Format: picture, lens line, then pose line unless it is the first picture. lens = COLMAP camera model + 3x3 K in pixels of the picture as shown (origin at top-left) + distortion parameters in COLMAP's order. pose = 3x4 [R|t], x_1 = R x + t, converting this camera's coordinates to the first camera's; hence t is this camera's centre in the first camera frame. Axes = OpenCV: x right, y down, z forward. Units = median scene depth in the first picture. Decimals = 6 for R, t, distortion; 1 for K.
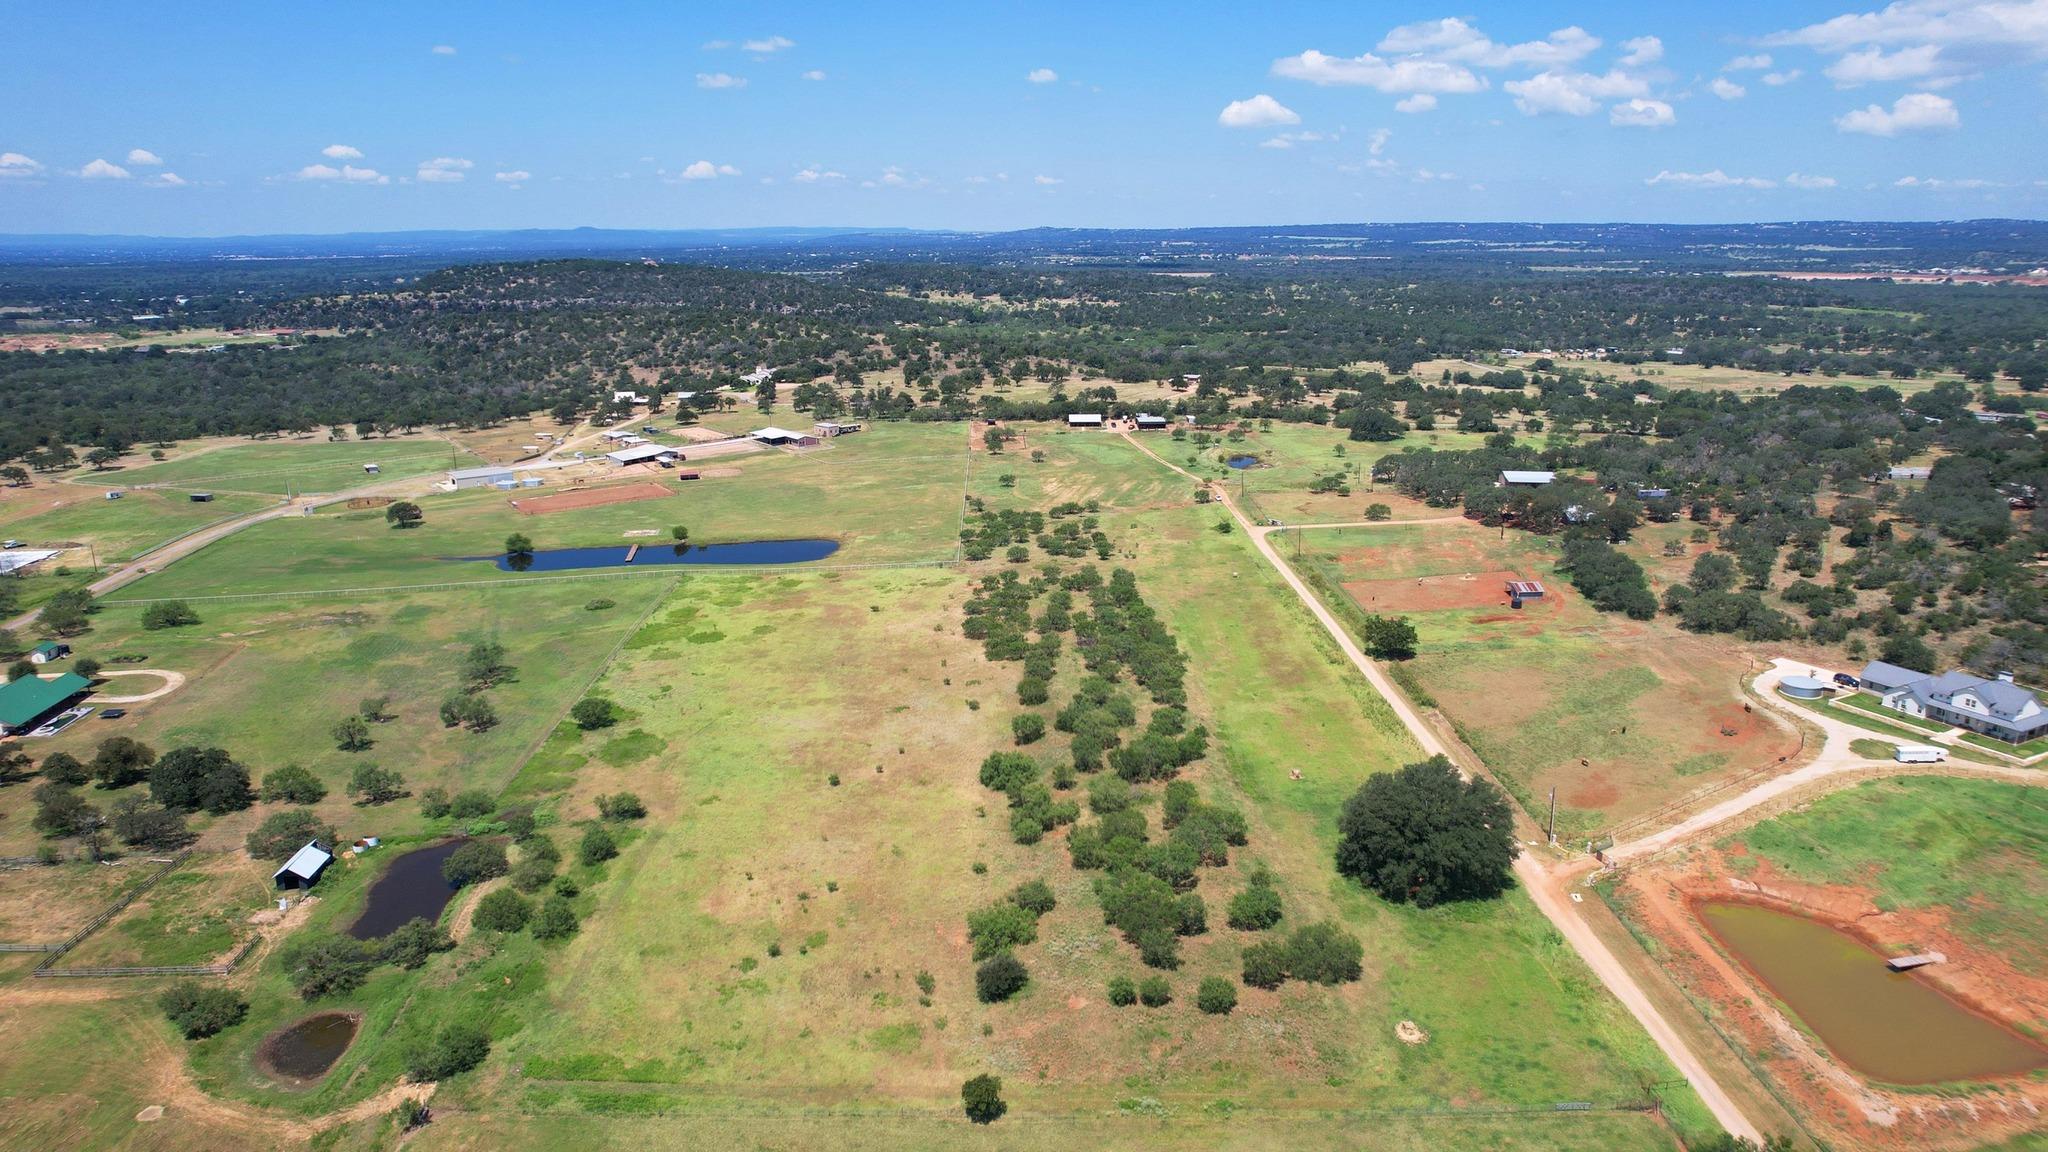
lens RADIAL K [[1308.1, 0, 1028.6], [0, 1308.1, 572.4], [0, 0, 1]] dist [-0.078204, 0.070345]
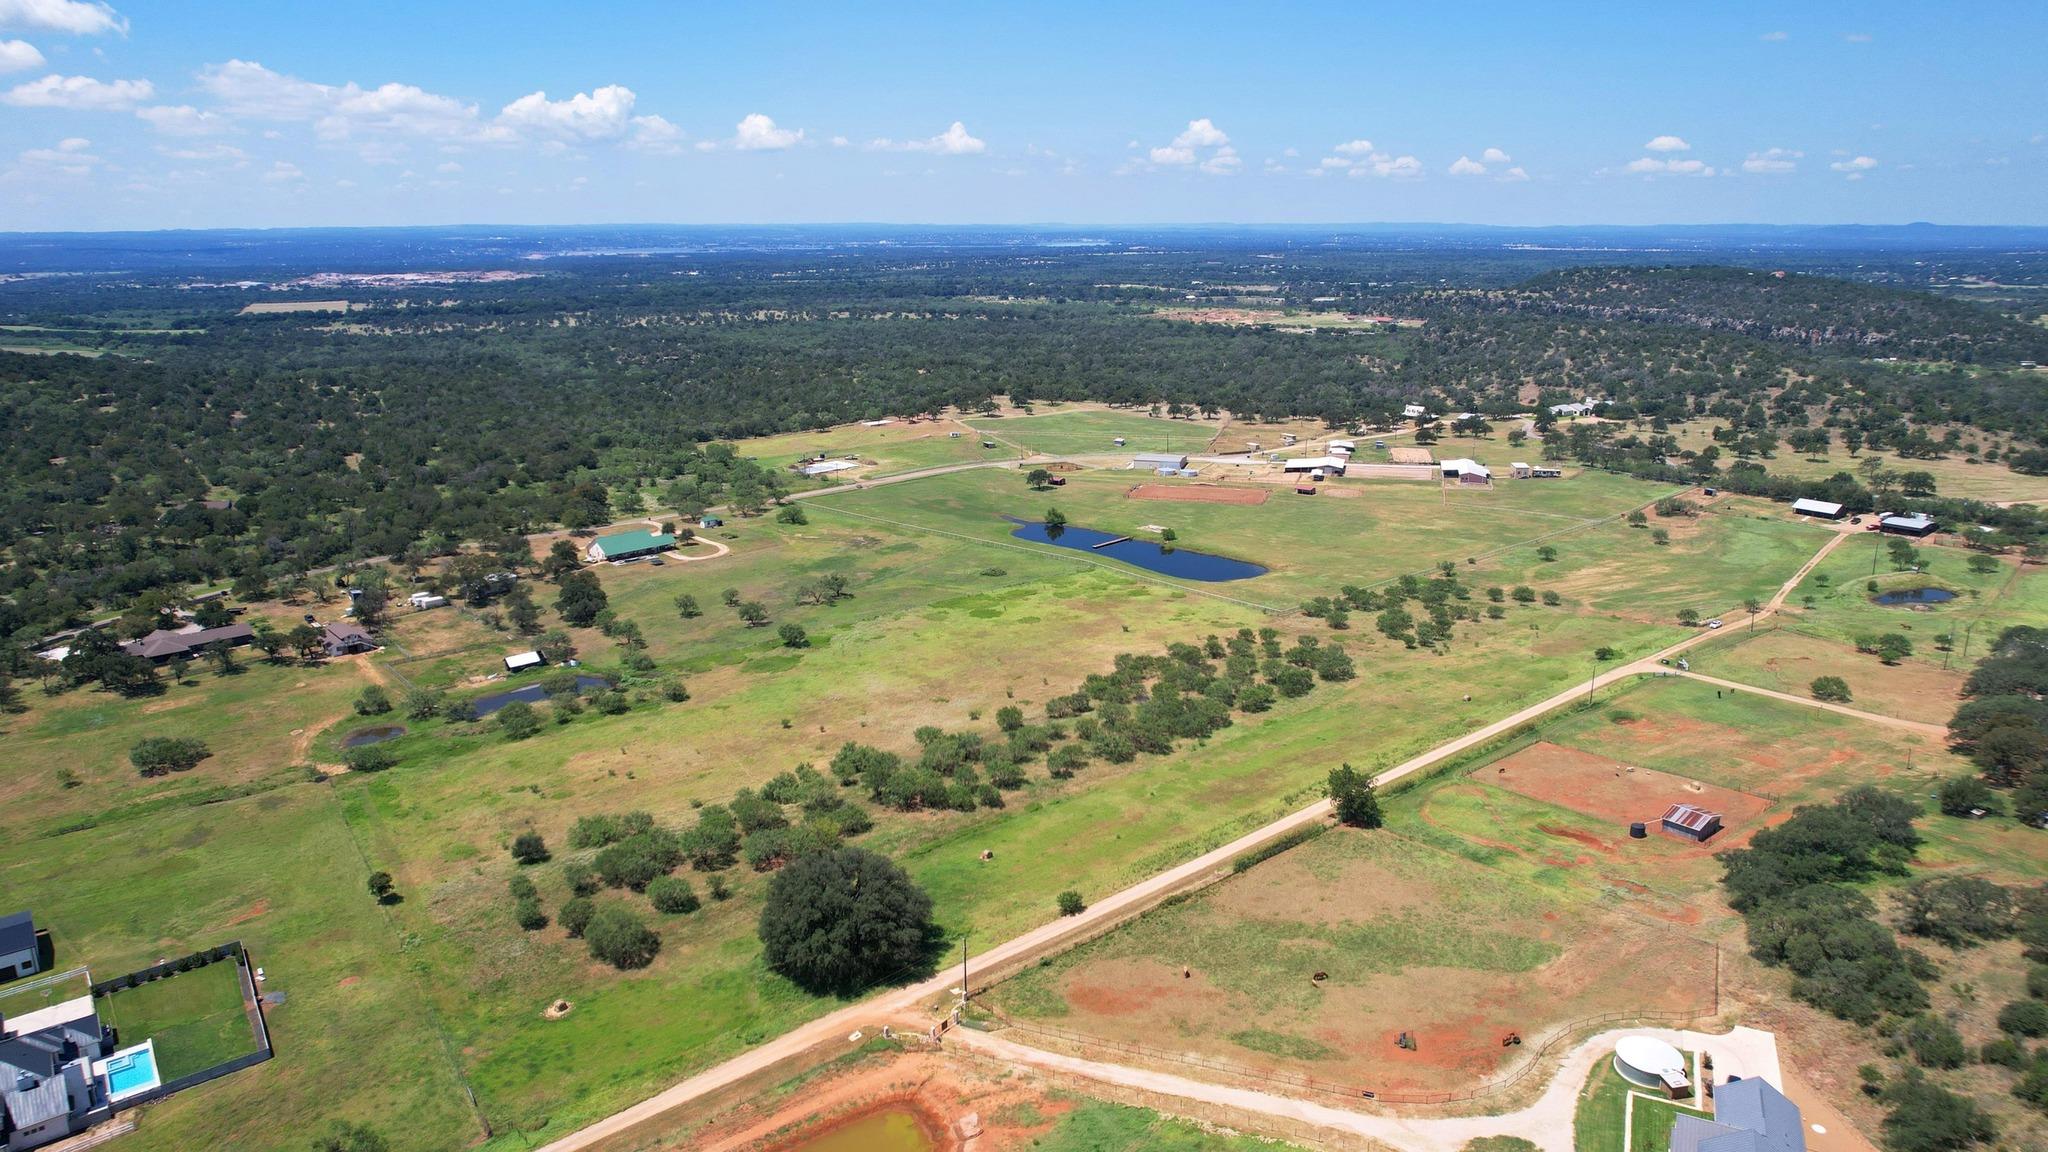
lens RADIAL K [[1308.1, 0, 1028.6], [0, 1308.1, 572.4], [0, 0, 1]] dist [-0.078204, 0.070345]
pose [[0.603240, 0.208648, -0.769784, 0.869520], [-0.203824, 0.973455, 0.104126, -0.150486], [0.771075, 0.094087, 0.629755, 0.354836]]
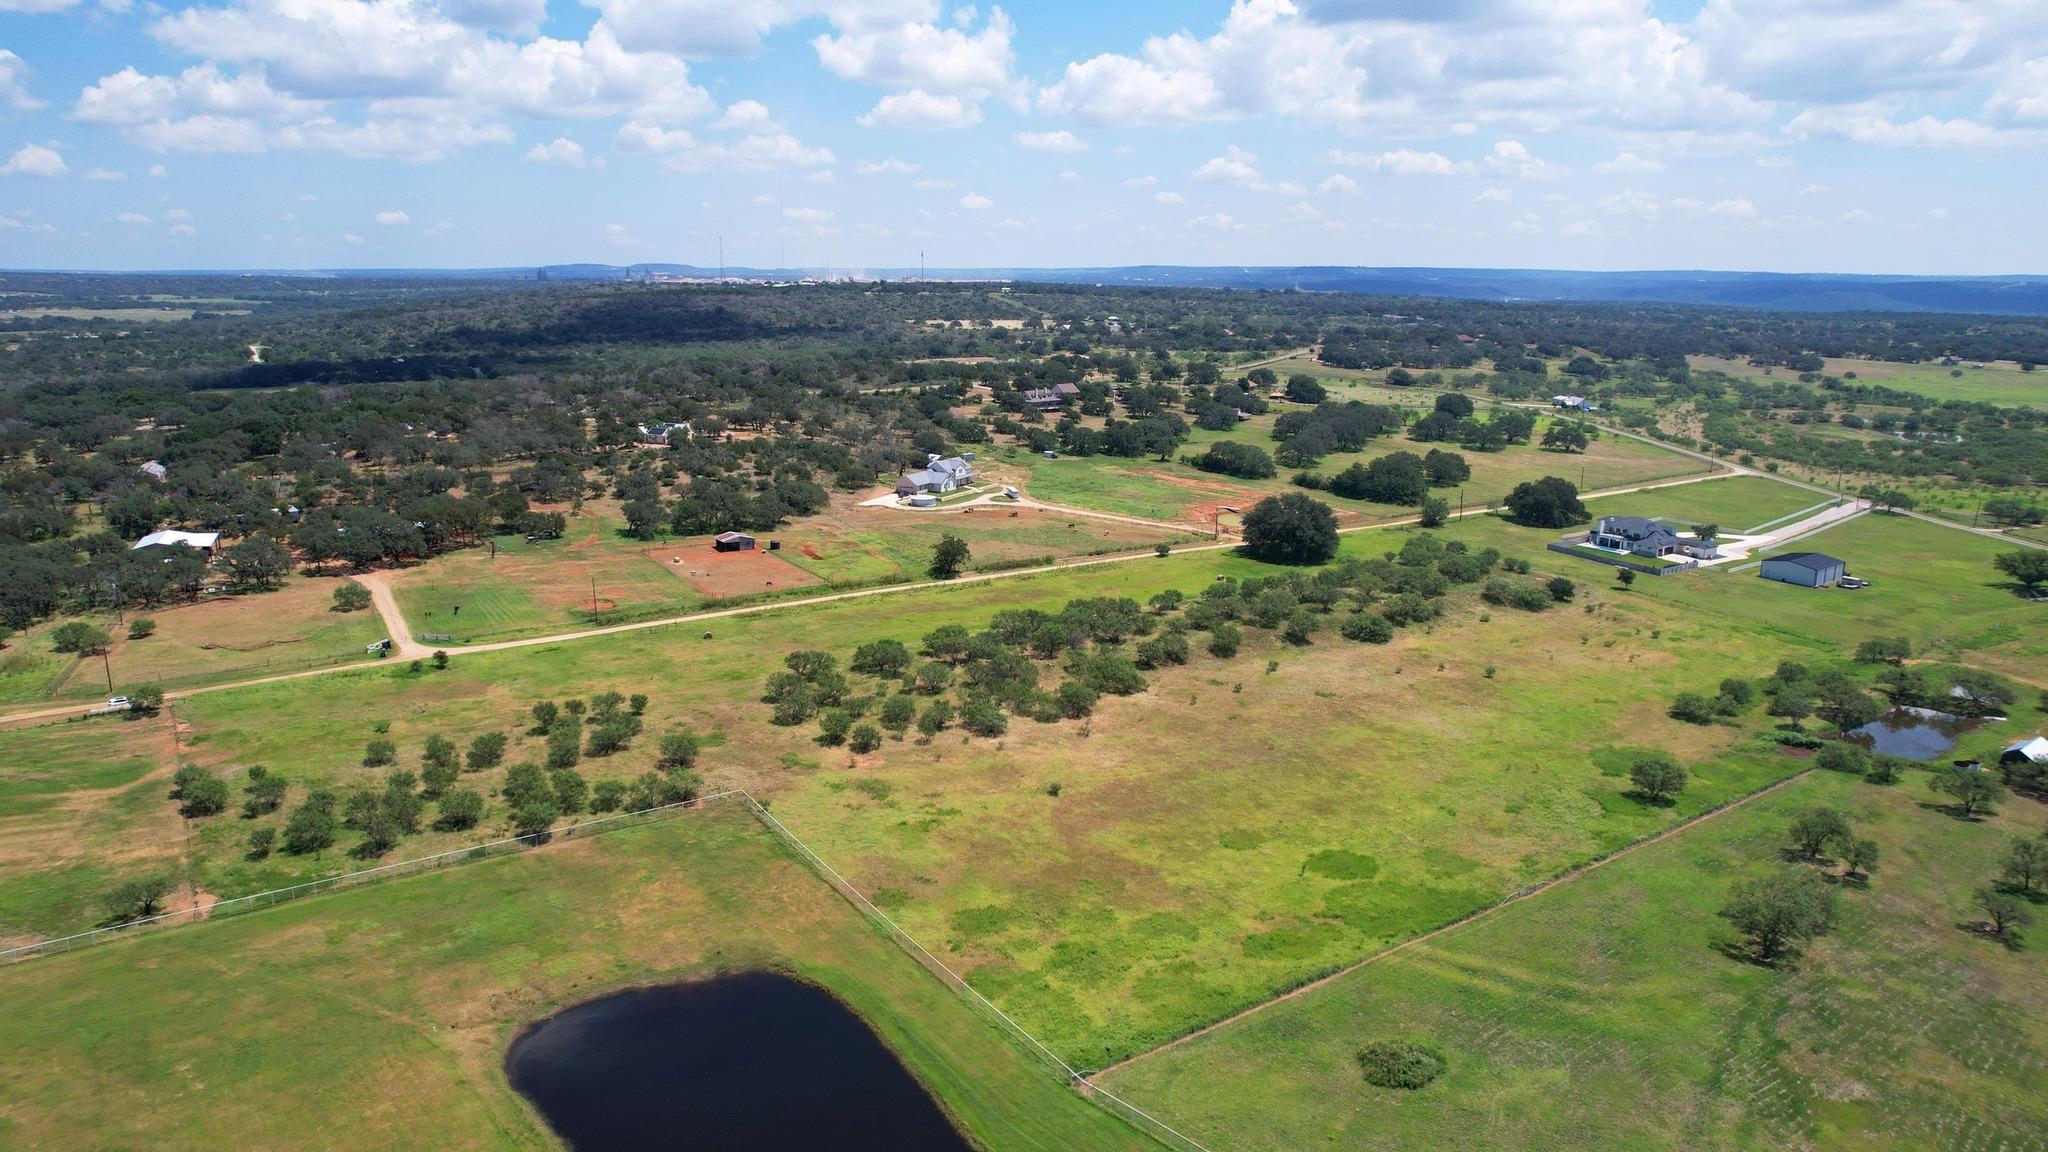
lens RADIAL K [[1308.1, 0, 1028.6], [0, 1308.1, 572.4], [0, 0, 1]] dist [-0.078204, 0.070345]
pose [[-0.542458, -0.187171, 0.818967, -0.760363], [0.214212, 0.911821, 0.350279, -0.354208], [-0.812313, 0.365444, -0.454530, 1.665262]]
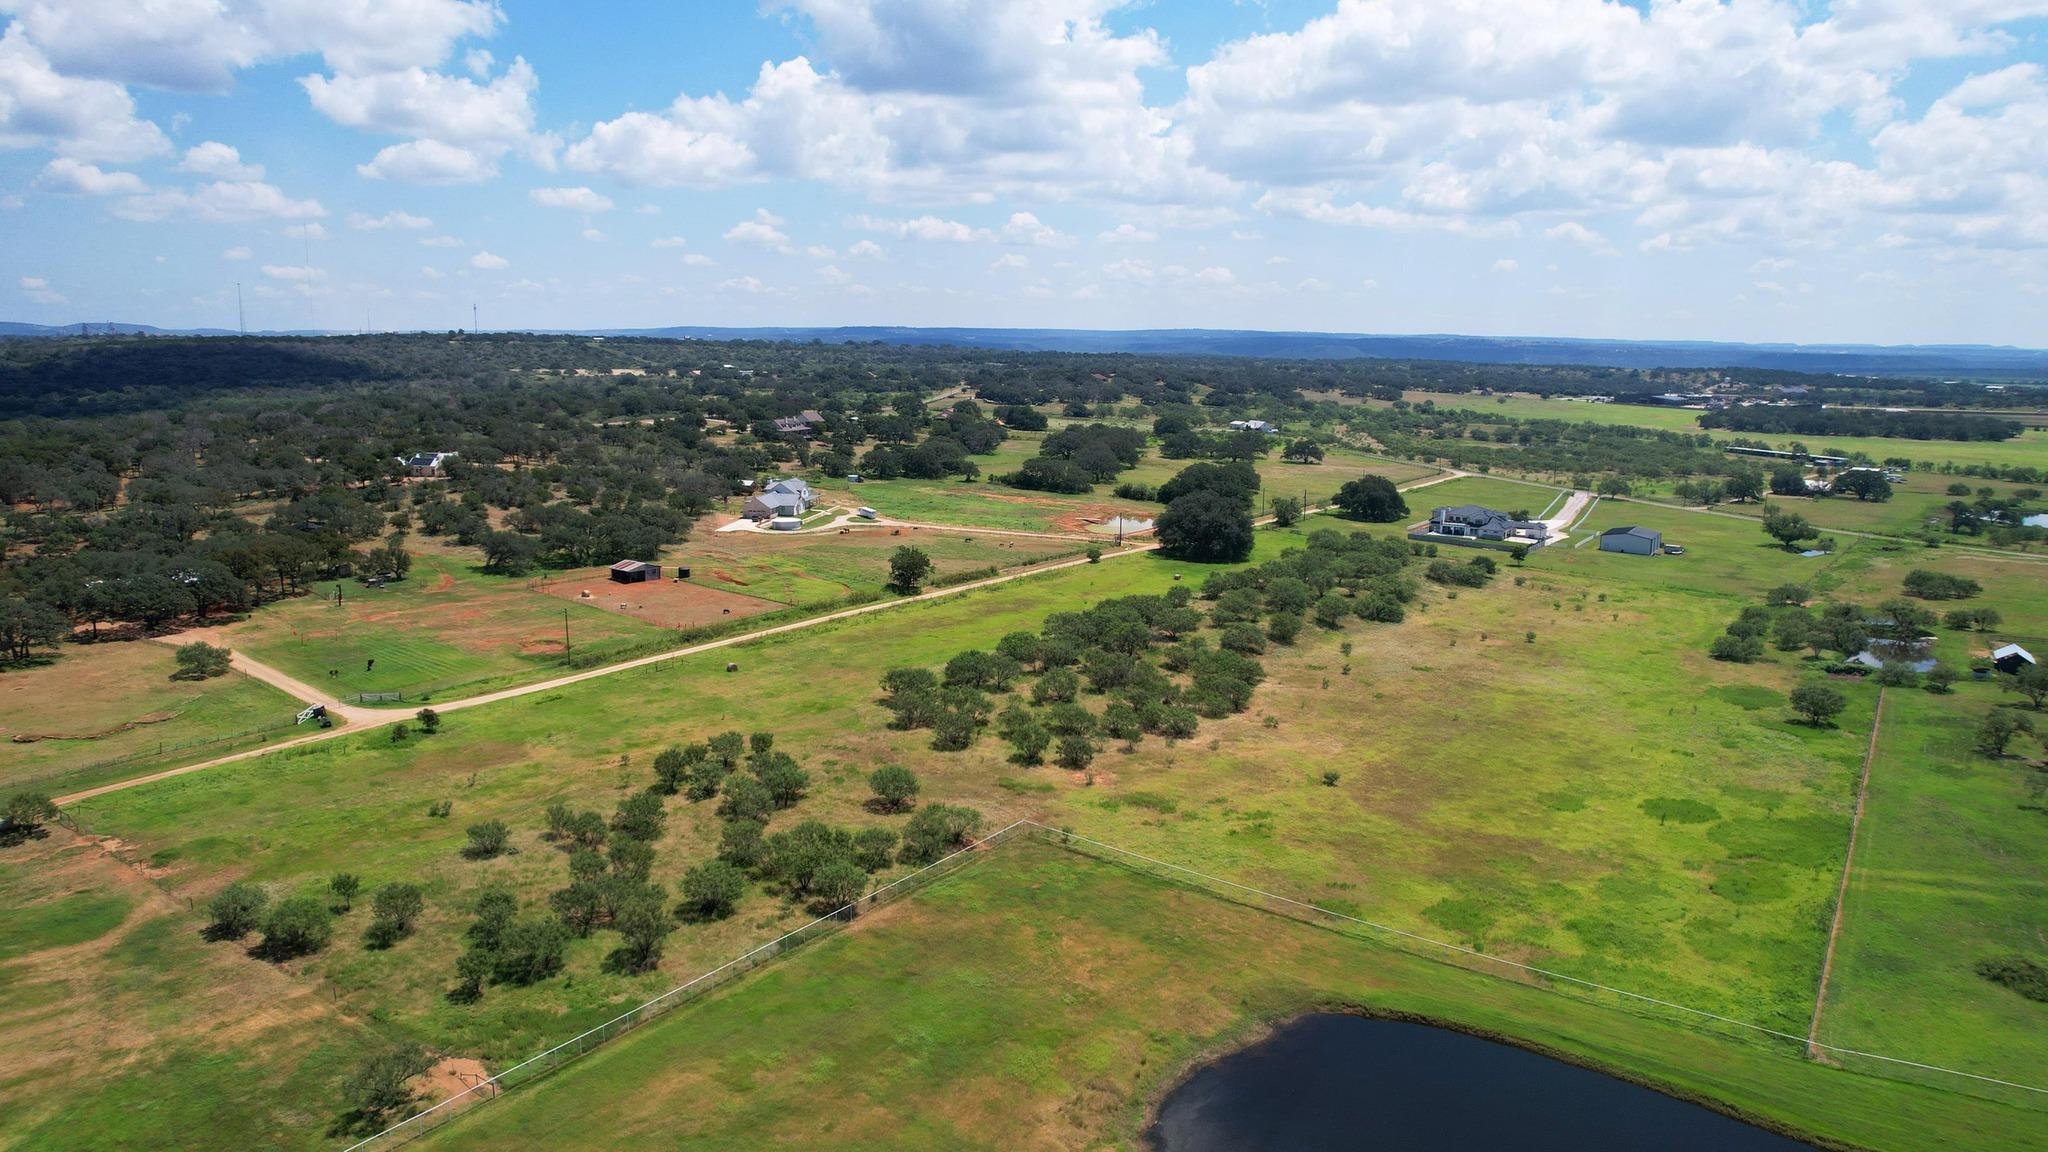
lens RADIAL K [[1308.1, 0, 1028.6], [0, 1308.1, 572.4], [0, 0, 1]] dist [-0.078204, 0.070345]
pose [[-0.797437, -0.108271, 0.593610, -0.426830], [0.152038, 0.915976, 0.371312, -0.340489], [-0.583934, 0.386349, -0.713971, 1.888173]]
